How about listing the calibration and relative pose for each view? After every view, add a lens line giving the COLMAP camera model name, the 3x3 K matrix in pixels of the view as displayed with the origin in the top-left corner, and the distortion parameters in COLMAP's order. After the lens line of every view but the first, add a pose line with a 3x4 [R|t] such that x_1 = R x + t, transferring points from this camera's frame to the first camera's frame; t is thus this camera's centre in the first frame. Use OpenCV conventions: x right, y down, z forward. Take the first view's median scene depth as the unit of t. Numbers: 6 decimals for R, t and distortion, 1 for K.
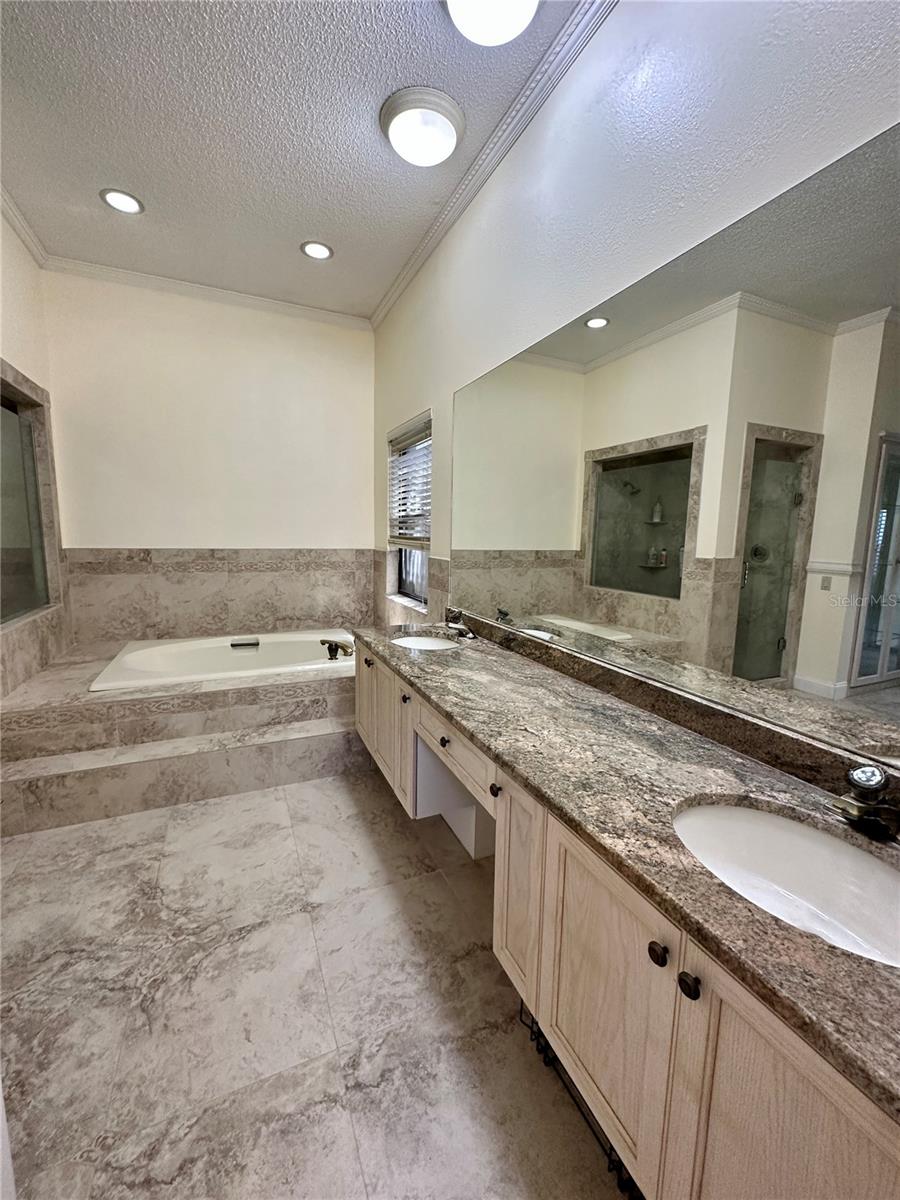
lens RADIAL K [[479.6, 0, 448.7], [0, 479.6, 598.1], [0, 0, 1]] dist [-0.003251, 0.000585]
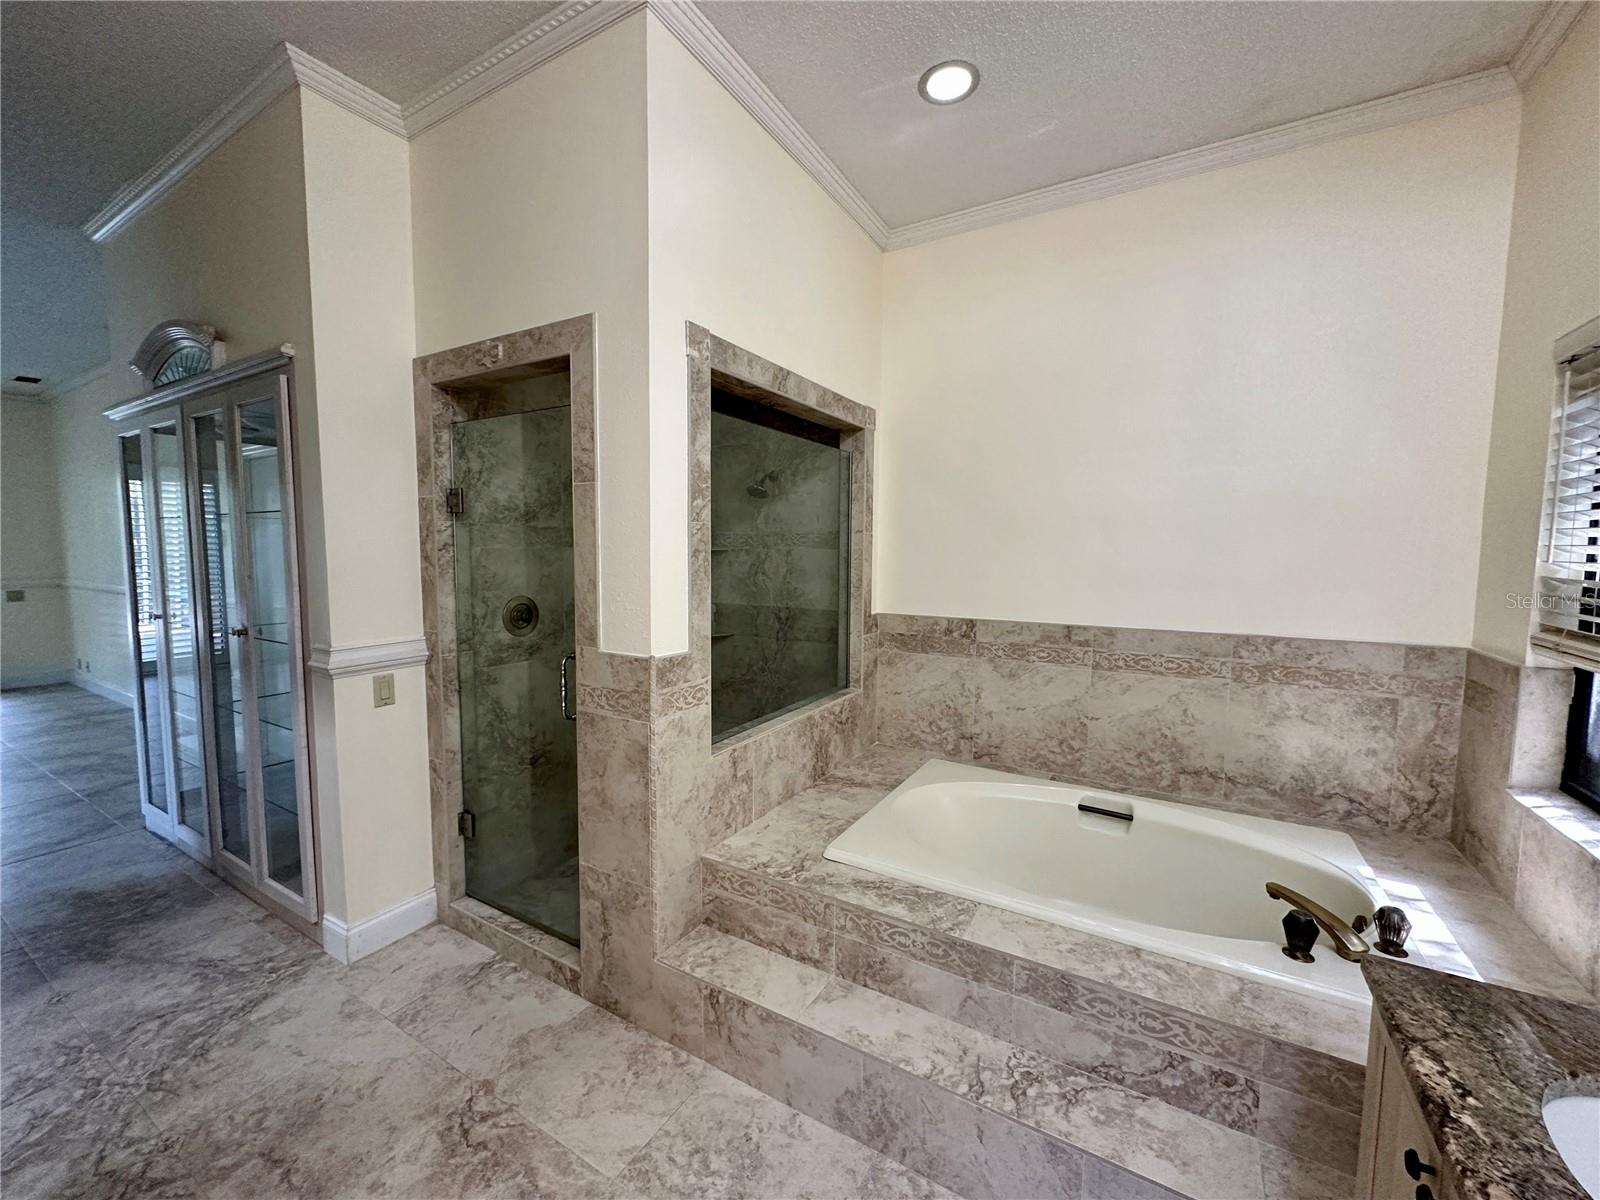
lens RADIAL K [[639.4, 0, 797.2], [0, 639.4, 600.5], [0, 0, 1]] dist [-0.003251, 0.000585]
pose [[0.575411, 0.049731, -0.816351, -0.069602], [-0.105819, 0.994287, -0.014017, -0.105766], [0.810990, 0.094451, 0.577386, 0.355537]]
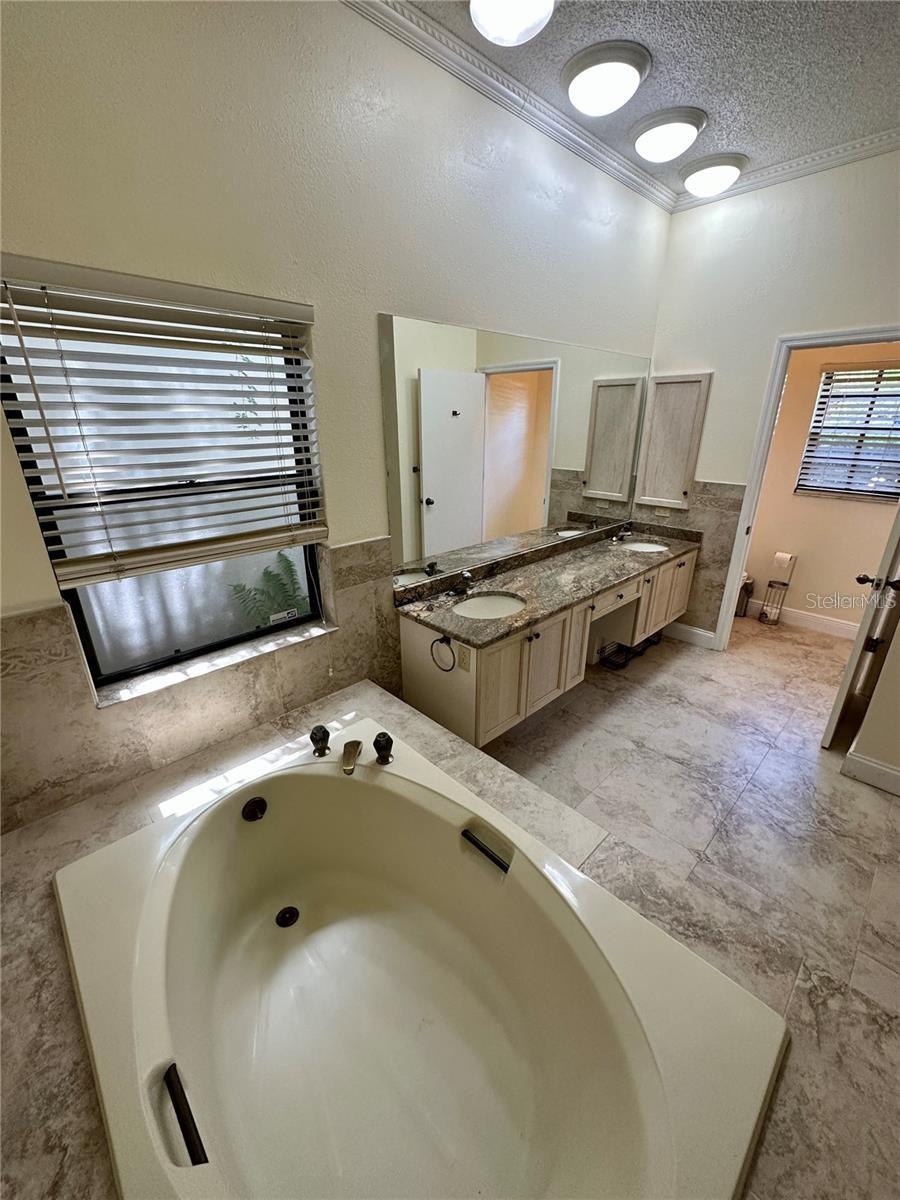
lens RADIAL K [[479.6, 0, 448.0], [0, 479.6, 597.9], [0, 0, 1]] dist [-0.003251, 0.000585]
pose [[-0.336081, -0.352386, 0.873426, -0.743152], [0.124996, 0.902477, 0.412203, -0.294292], [-0.933502, 0.247709, -0.259258, 1.087622]]
